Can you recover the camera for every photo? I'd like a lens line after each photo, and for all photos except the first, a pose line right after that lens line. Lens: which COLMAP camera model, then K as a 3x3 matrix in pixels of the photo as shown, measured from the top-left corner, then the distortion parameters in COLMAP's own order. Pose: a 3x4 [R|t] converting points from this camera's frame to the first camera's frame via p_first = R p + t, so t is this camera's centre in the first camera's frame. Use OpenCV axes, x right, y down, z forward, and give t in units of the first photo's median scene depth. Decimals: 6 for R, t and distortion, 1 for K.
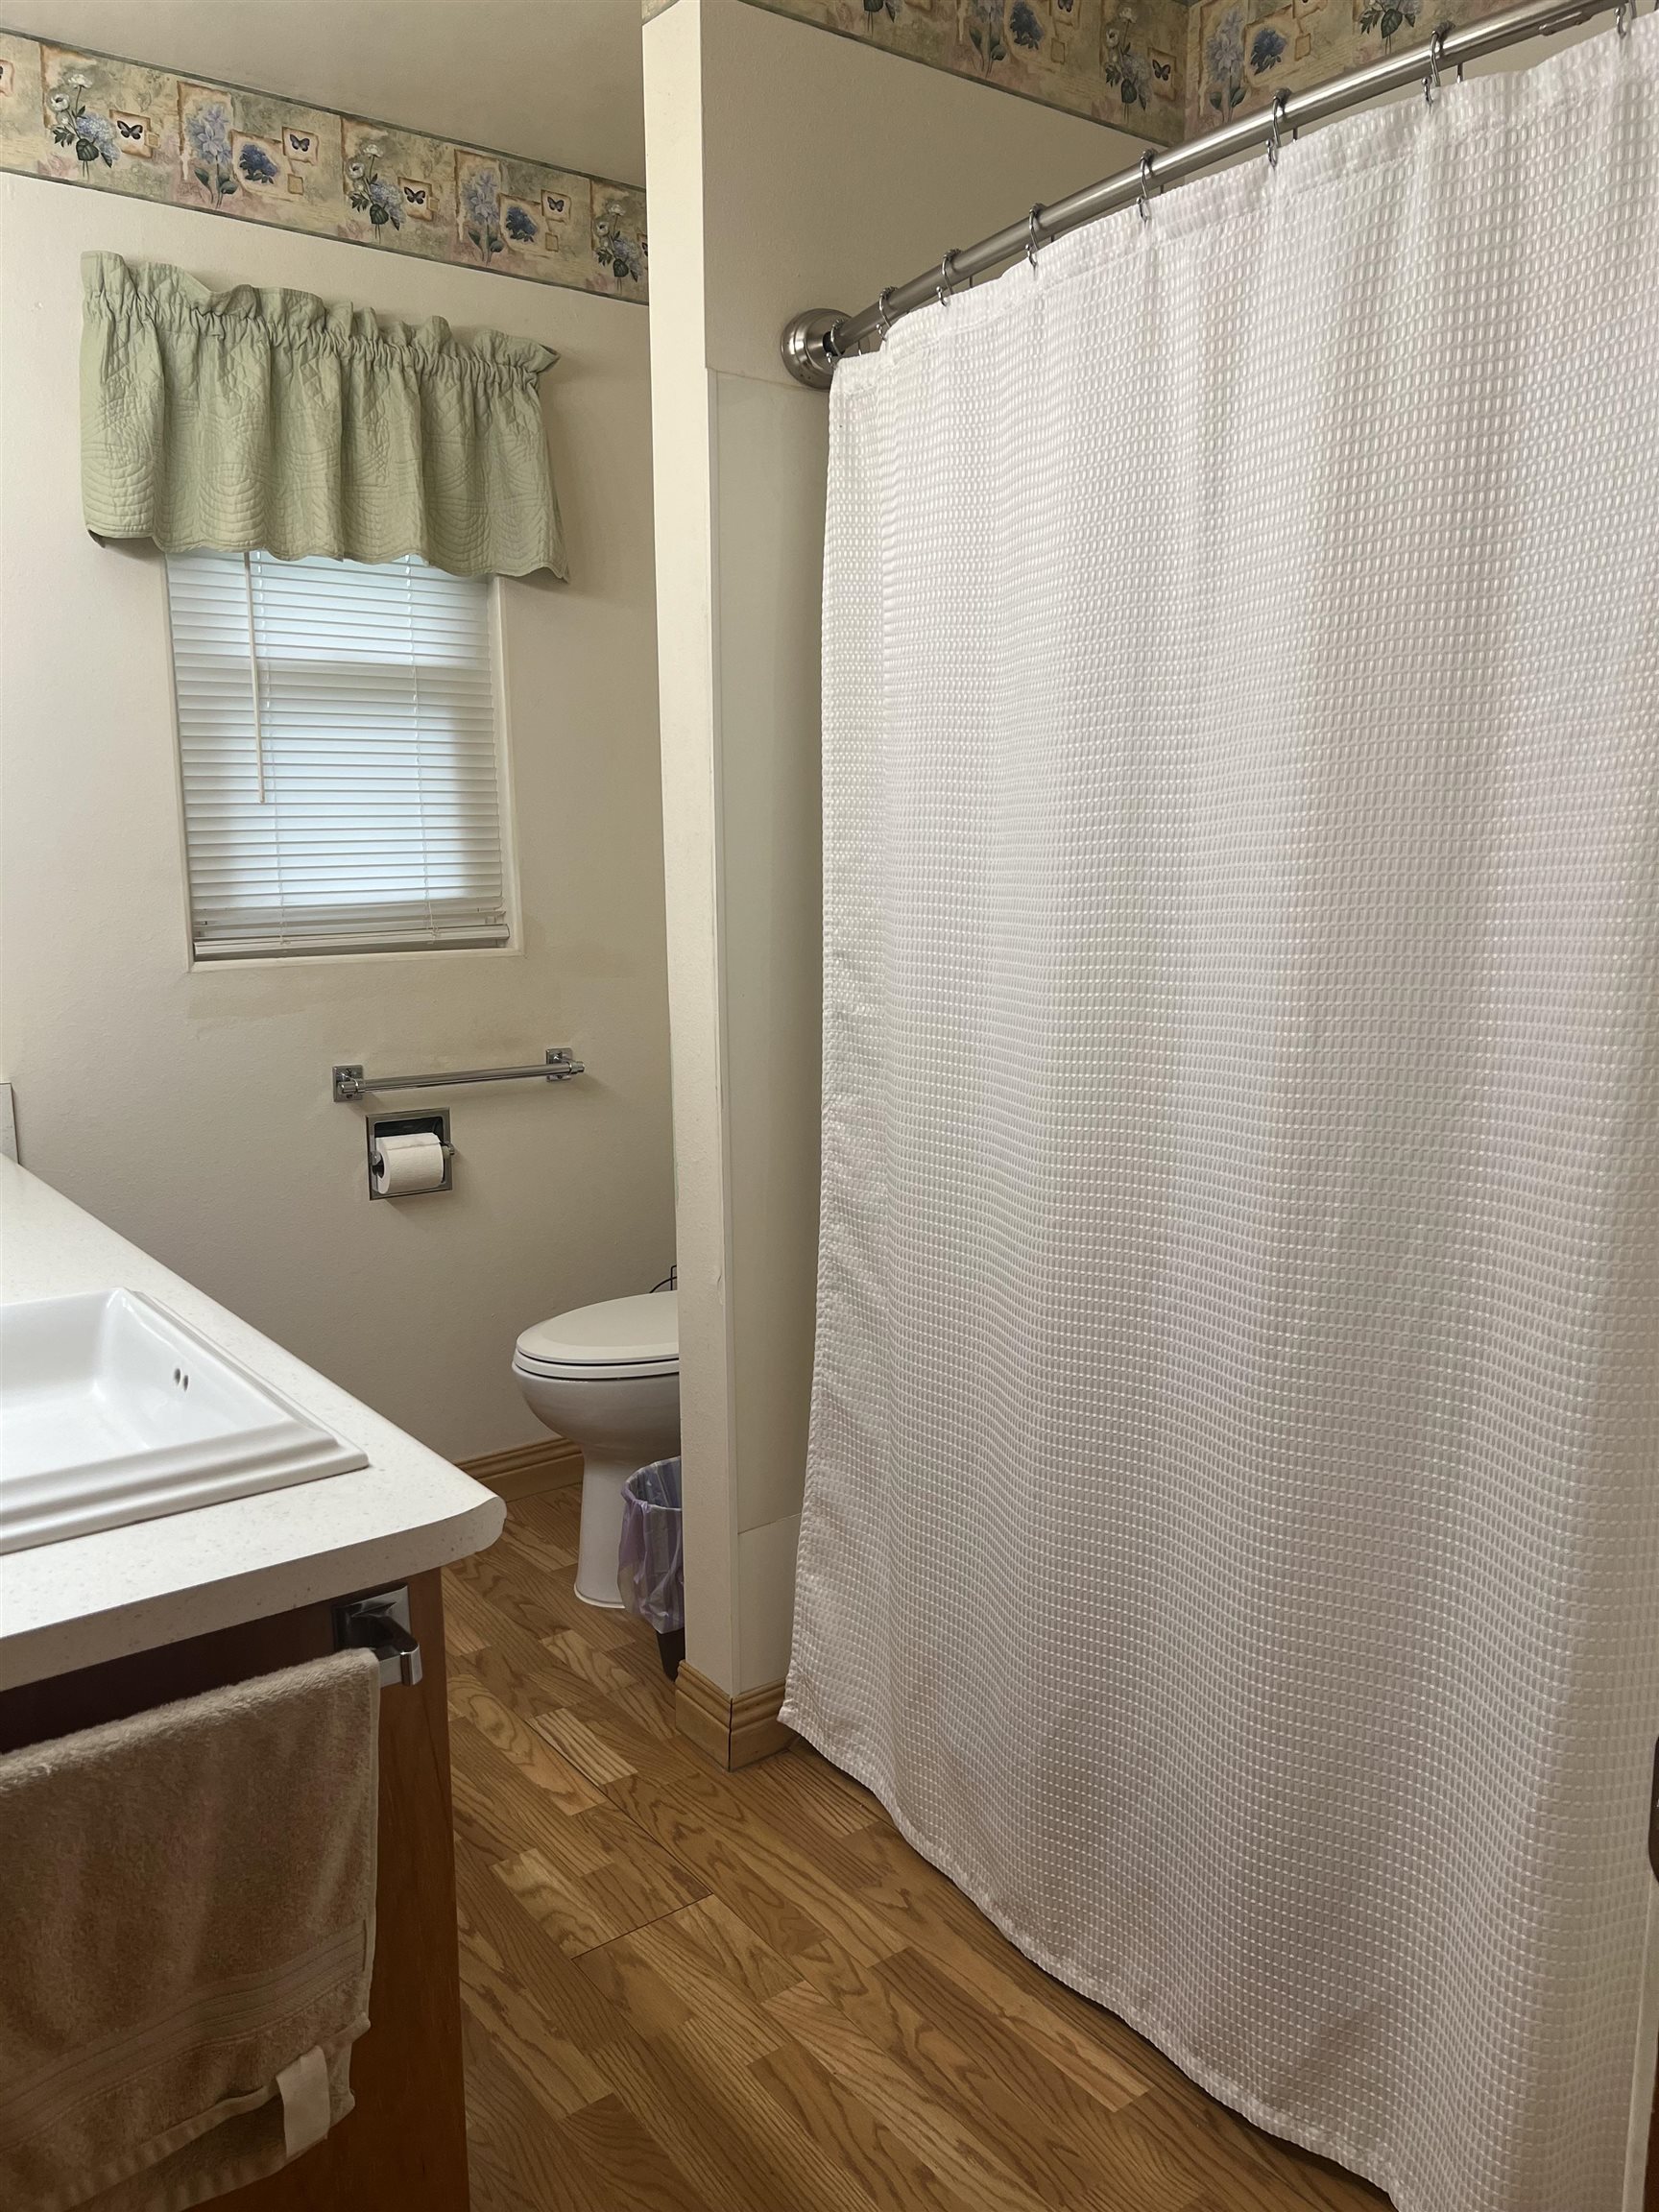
lens RADIAL K [[1645.6, 0, 808.4], [0, 1645.6, 1094.4], [0, 0, 1]] dist [0.064545, -0.071348]
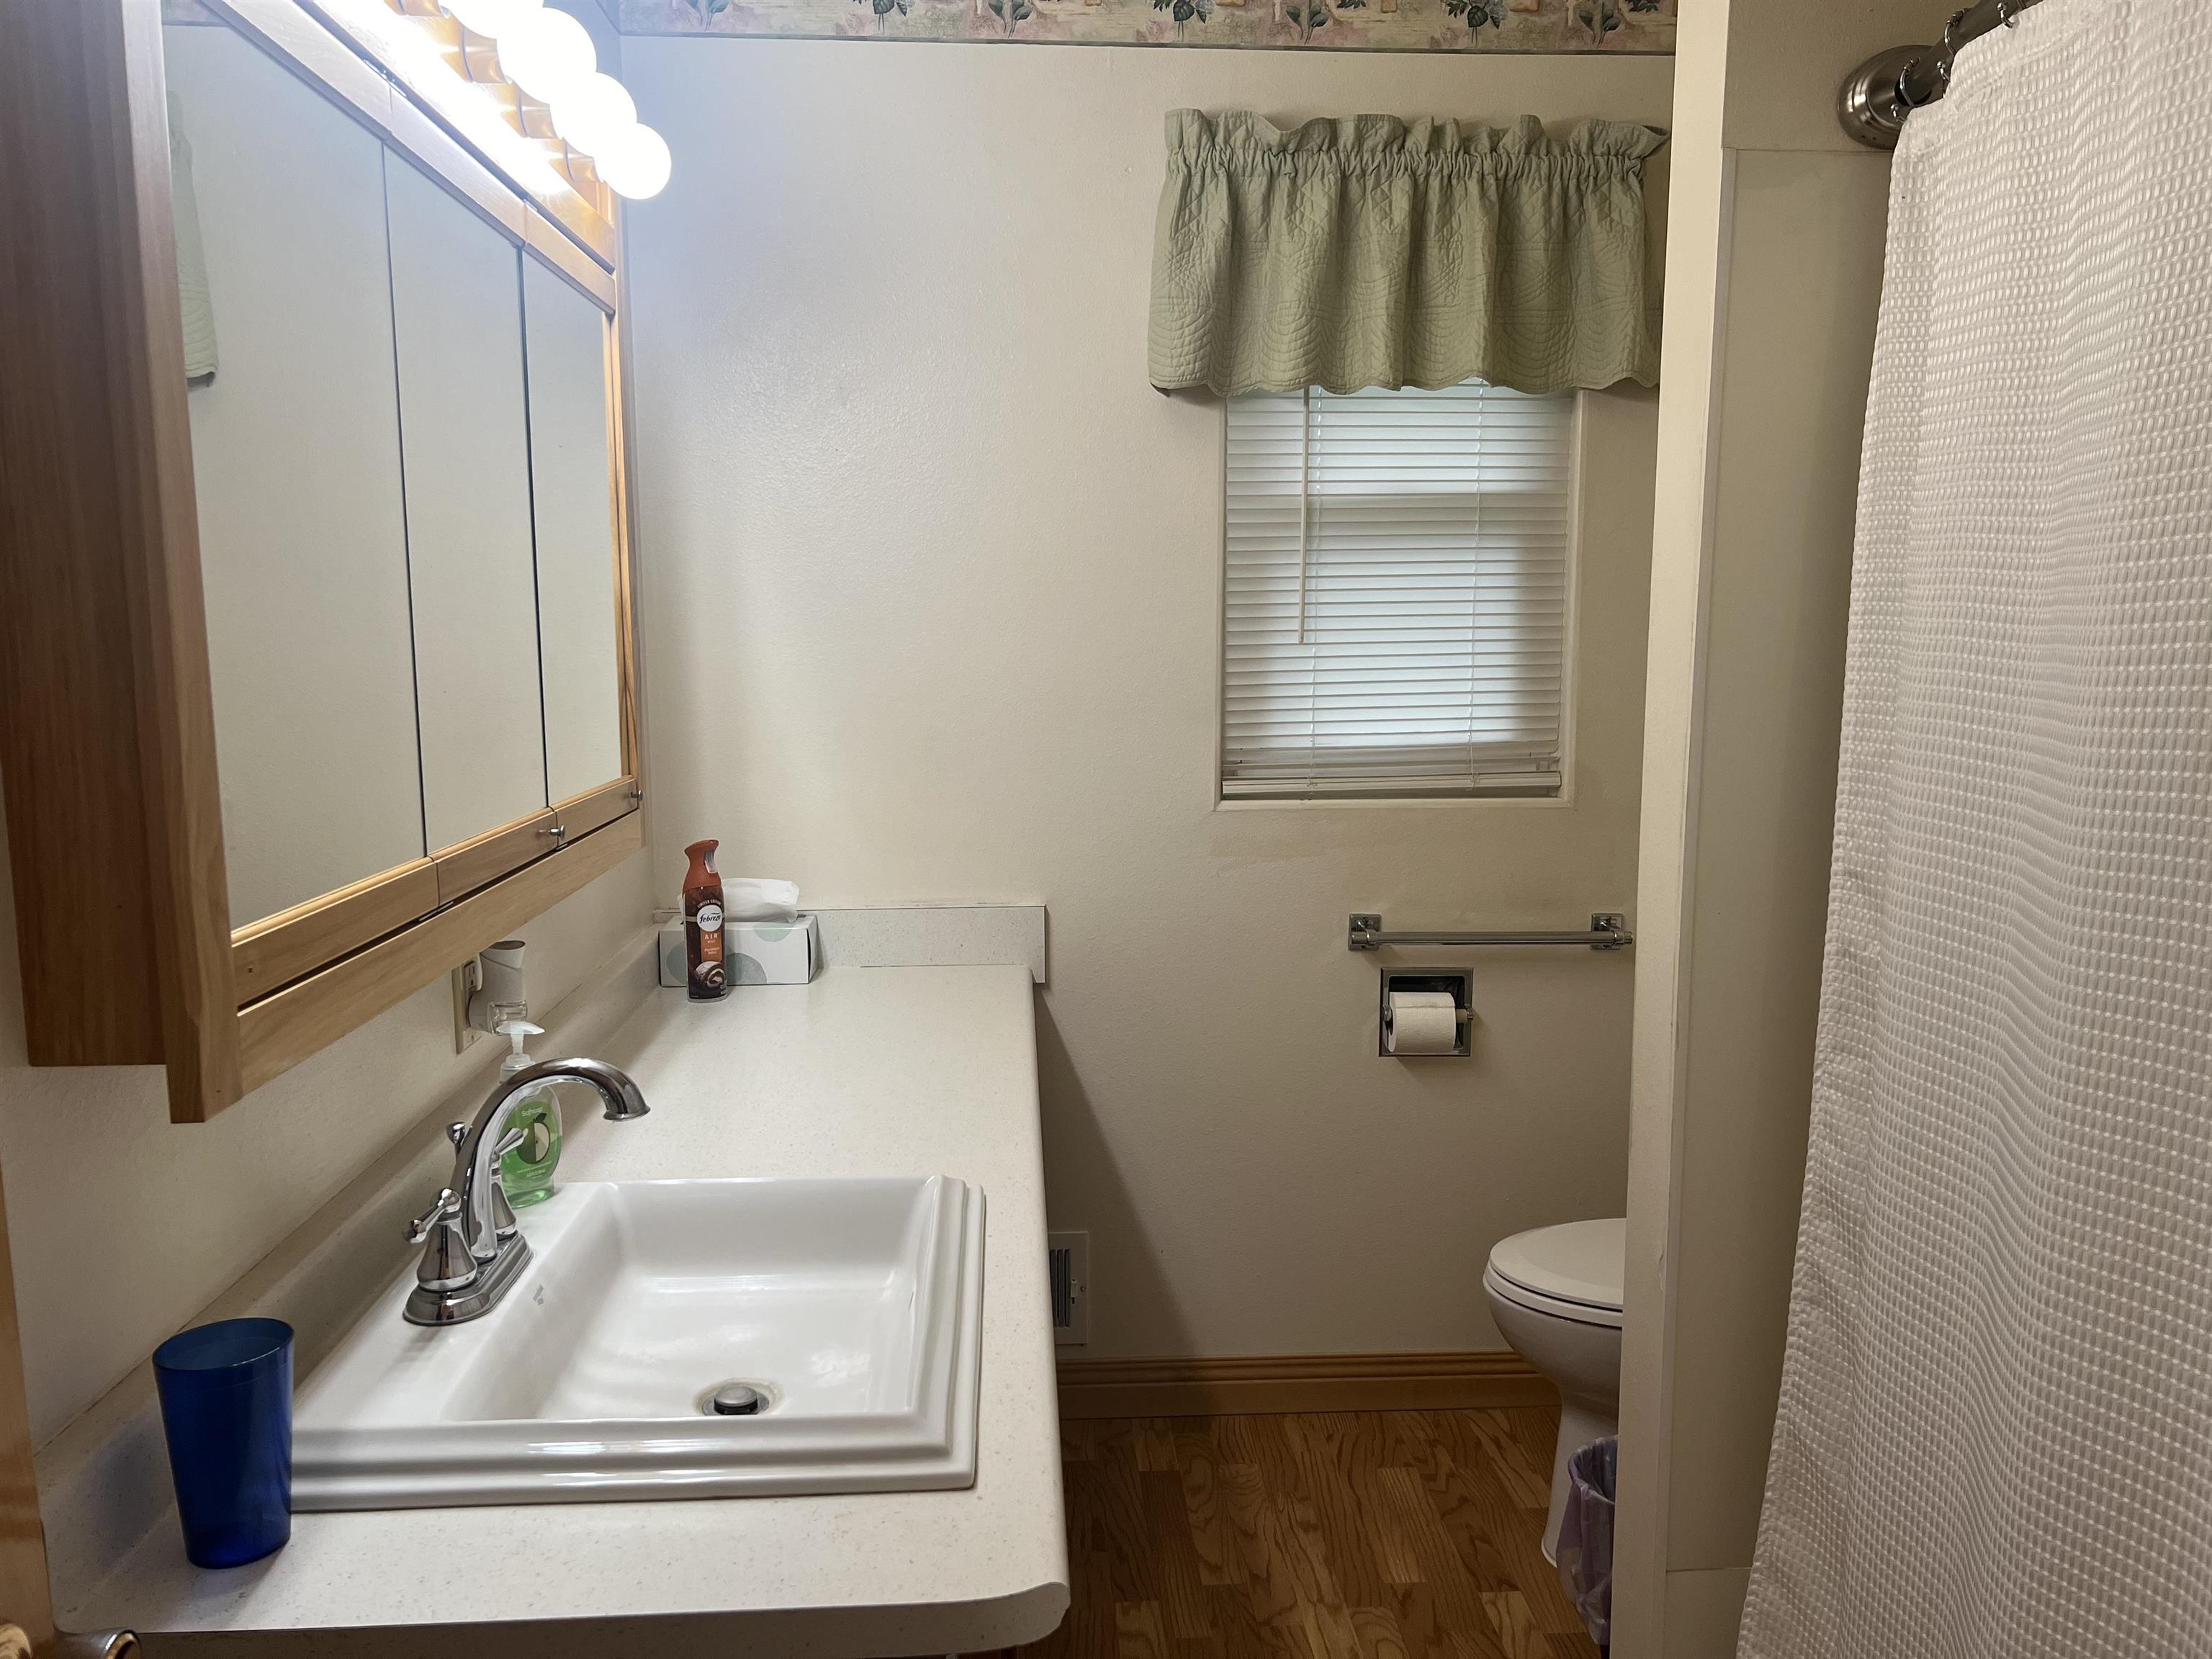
lens RADIAL K [[1645.6, 0, 1111.1], [0, 1645.6, 844.3], [0, 0, 1]] dist [0.064545, -0.071348]
pose [[0.845040, 0.082296, -0.528332, 0.105711], [-0.090285, 0.995858, 0.010714, -0.059706], [0.527026, 0.038647, 0.848970, 0.123160]]
